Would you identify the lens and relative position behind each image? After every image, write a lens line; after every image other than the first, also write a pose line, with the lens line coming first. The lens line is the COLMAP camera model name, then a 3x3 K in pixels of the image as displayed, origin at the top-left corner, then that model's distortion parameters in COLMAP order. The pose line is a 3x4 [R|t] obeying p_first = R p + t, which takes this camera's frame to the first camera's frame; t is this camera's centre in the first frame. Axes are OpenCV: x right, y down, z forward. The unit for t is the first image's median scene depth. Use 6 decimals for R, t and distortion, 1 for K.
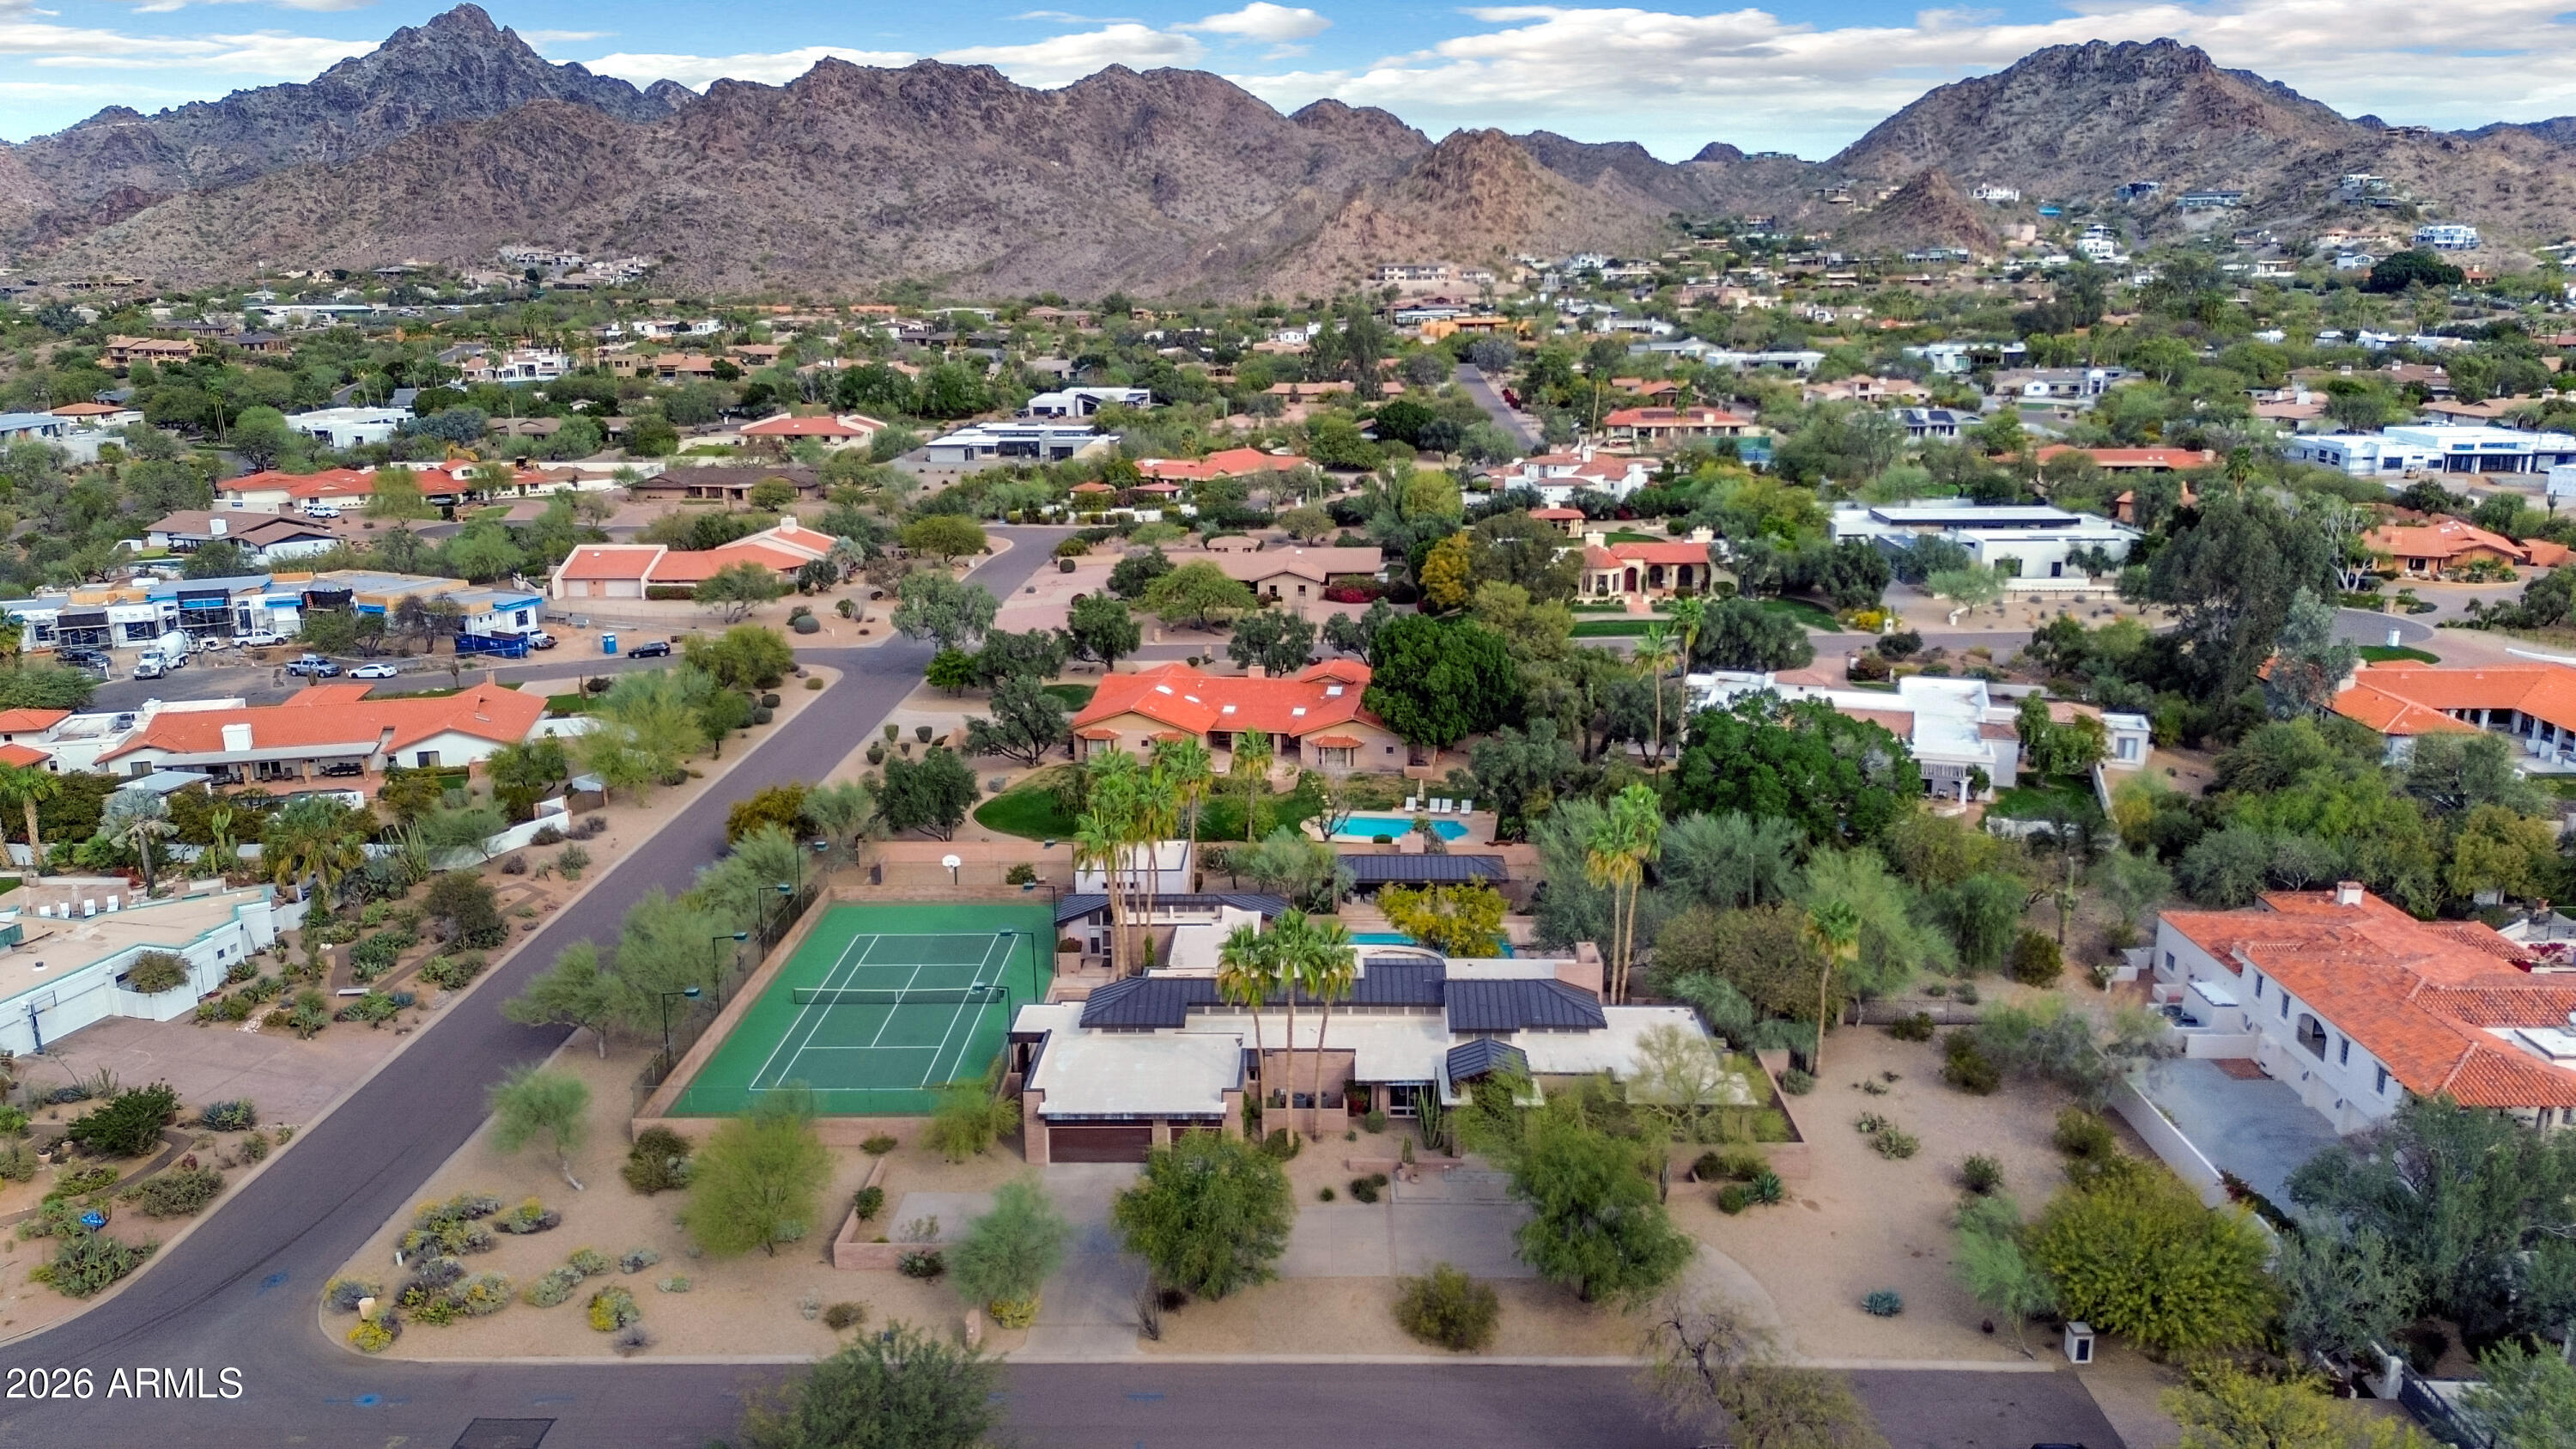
lens RADIAL K [[1800.9, 0, 1278.6], [0, 1800.9, 725.5], [0, 0, 1]] dist [0.078377, -0.077178]
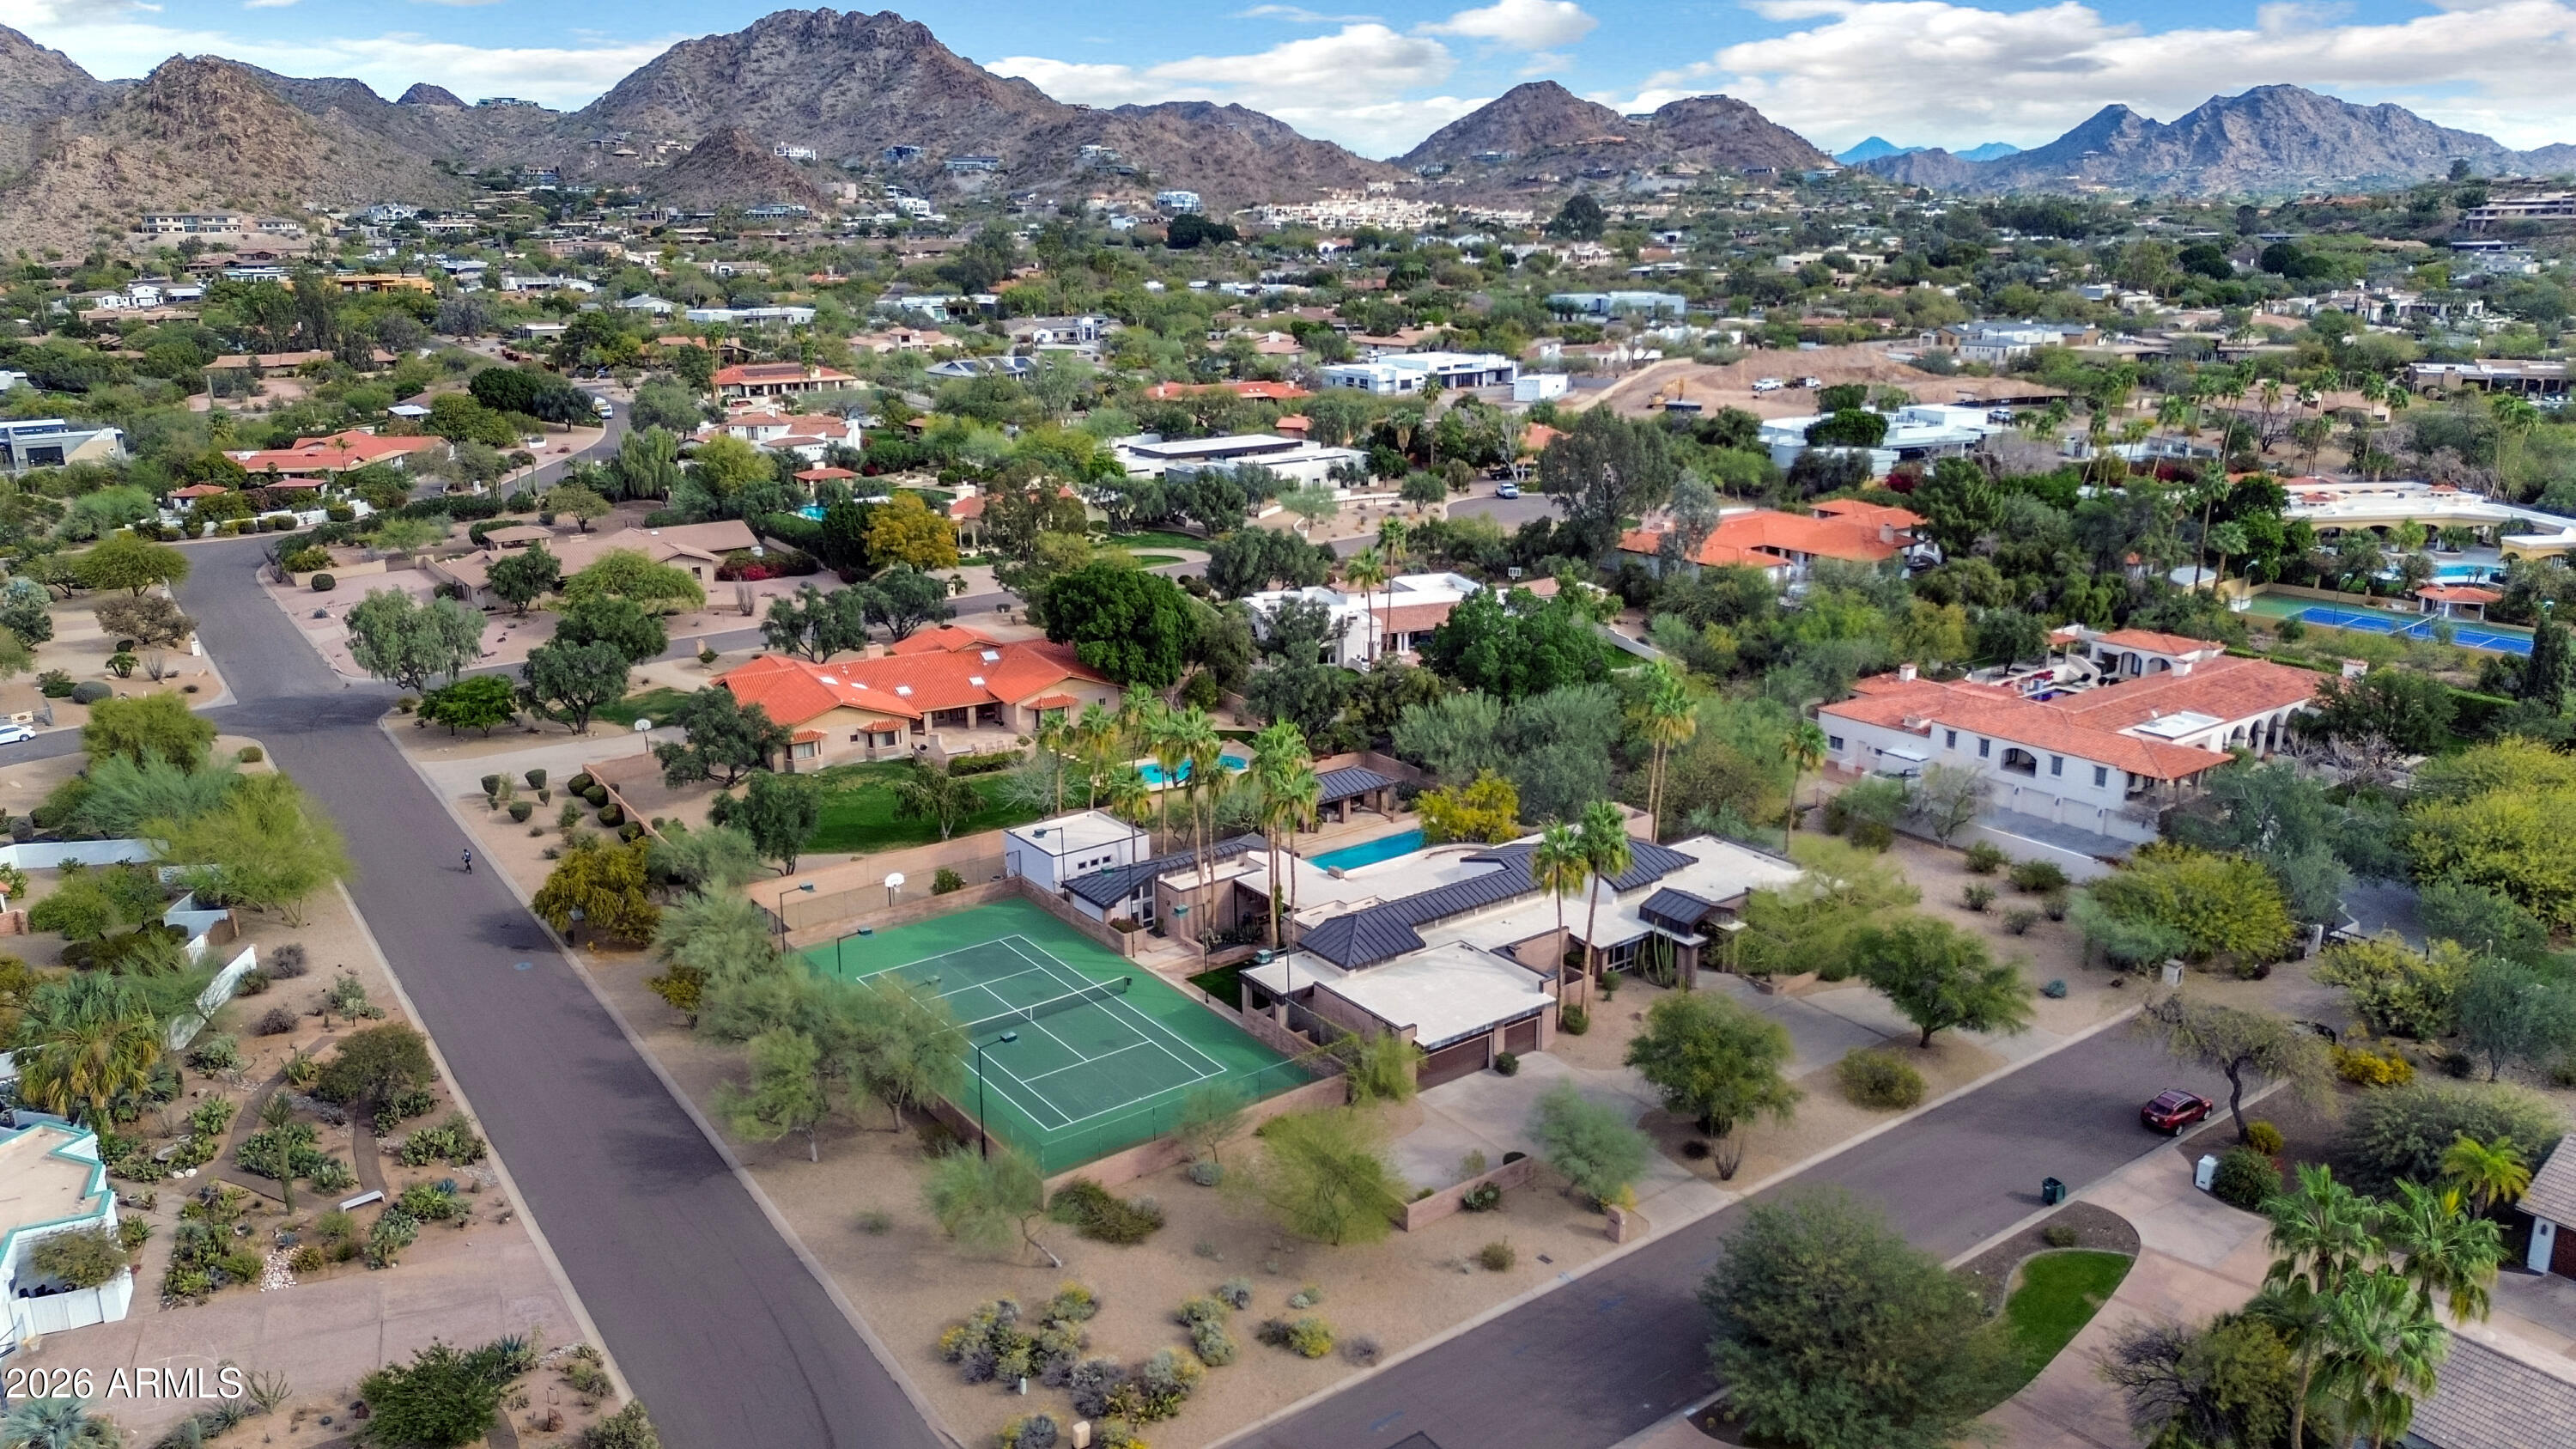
lens RADIAL K [[1800.9, 0, 1278.6], [0, 1800.9, 725.5], [0, 0, 1]] dist [0.078377, -0.077178]
pose [[0.793282, -0.165647, 0.585888, -0.060892], [0.152267, 0.985676, 0.072511, -0.004178], [-0.589506, 0.031690, 0.807142, 0.017011]]
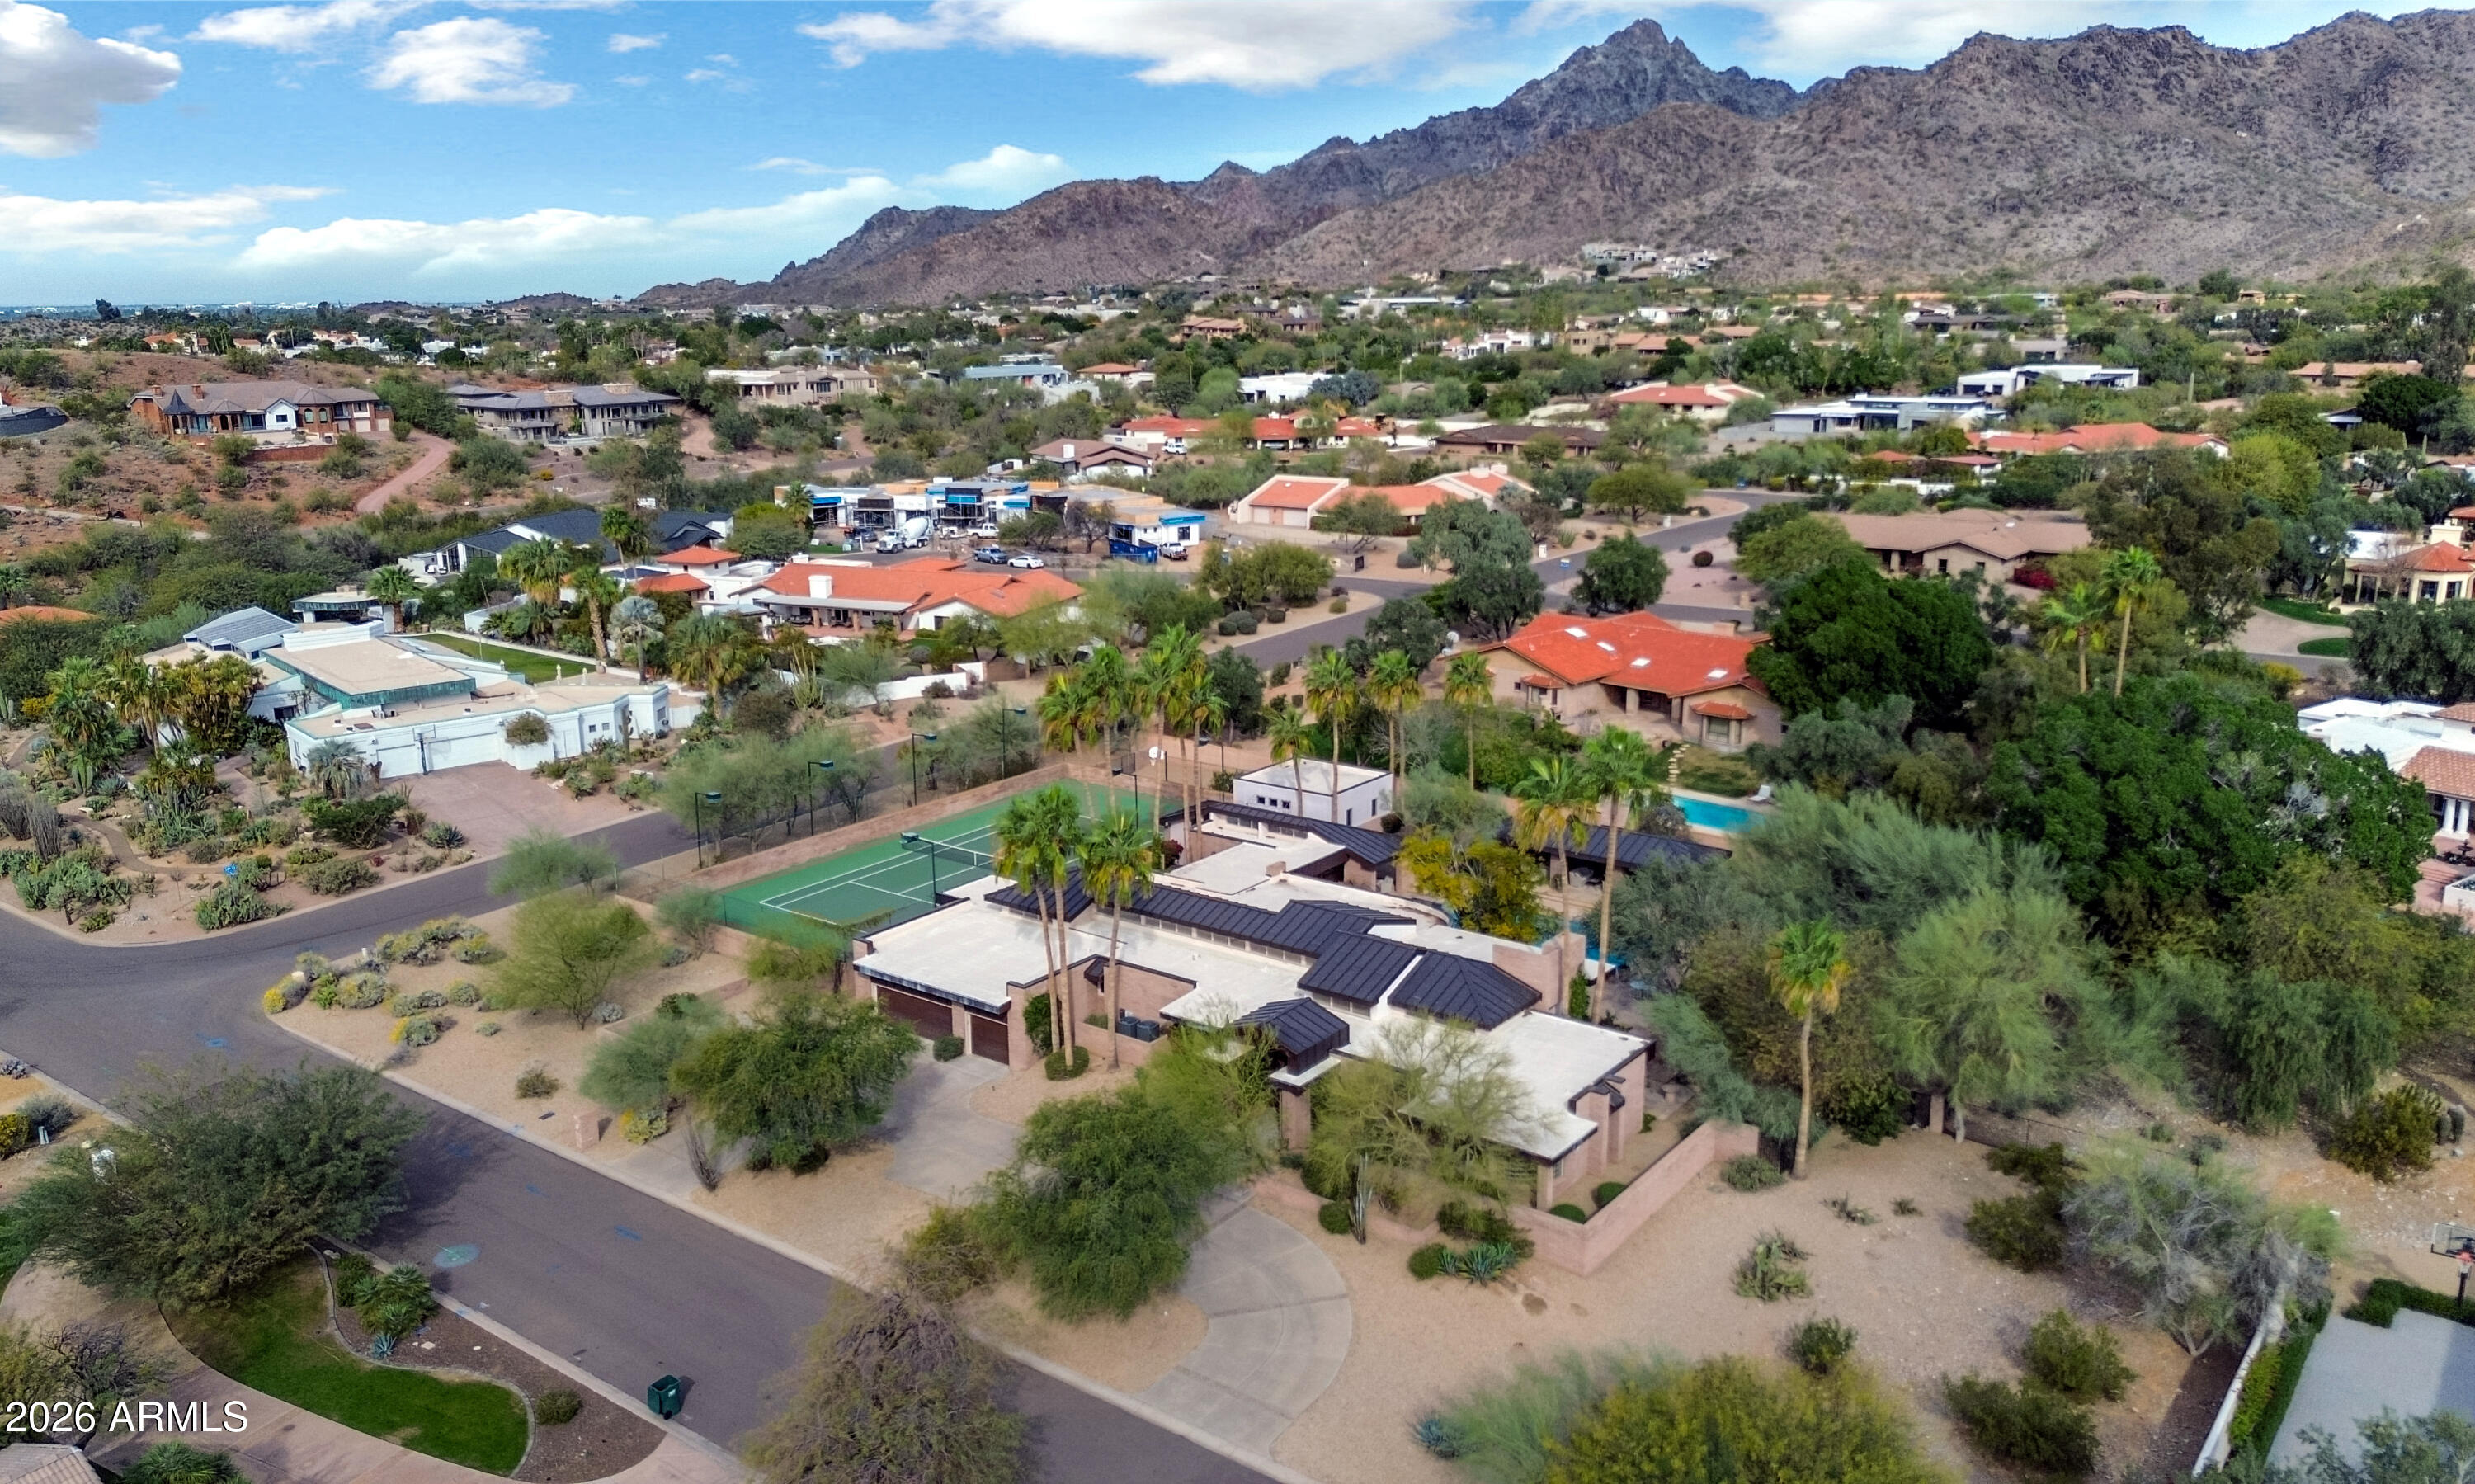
lens RADIAL K [[1851.3, 0, 1196.6], [0, 1851.3, 742.5], [0, 0, 1]] dist [0.061833, -0.056394]
pose [[0.804377, 0.139036, -0.577622, 0.043548], [-0.140426, 0.989177, 0.042547, 0.002830], [0.577286, 0.046890, 0.815195, 0.025067]]
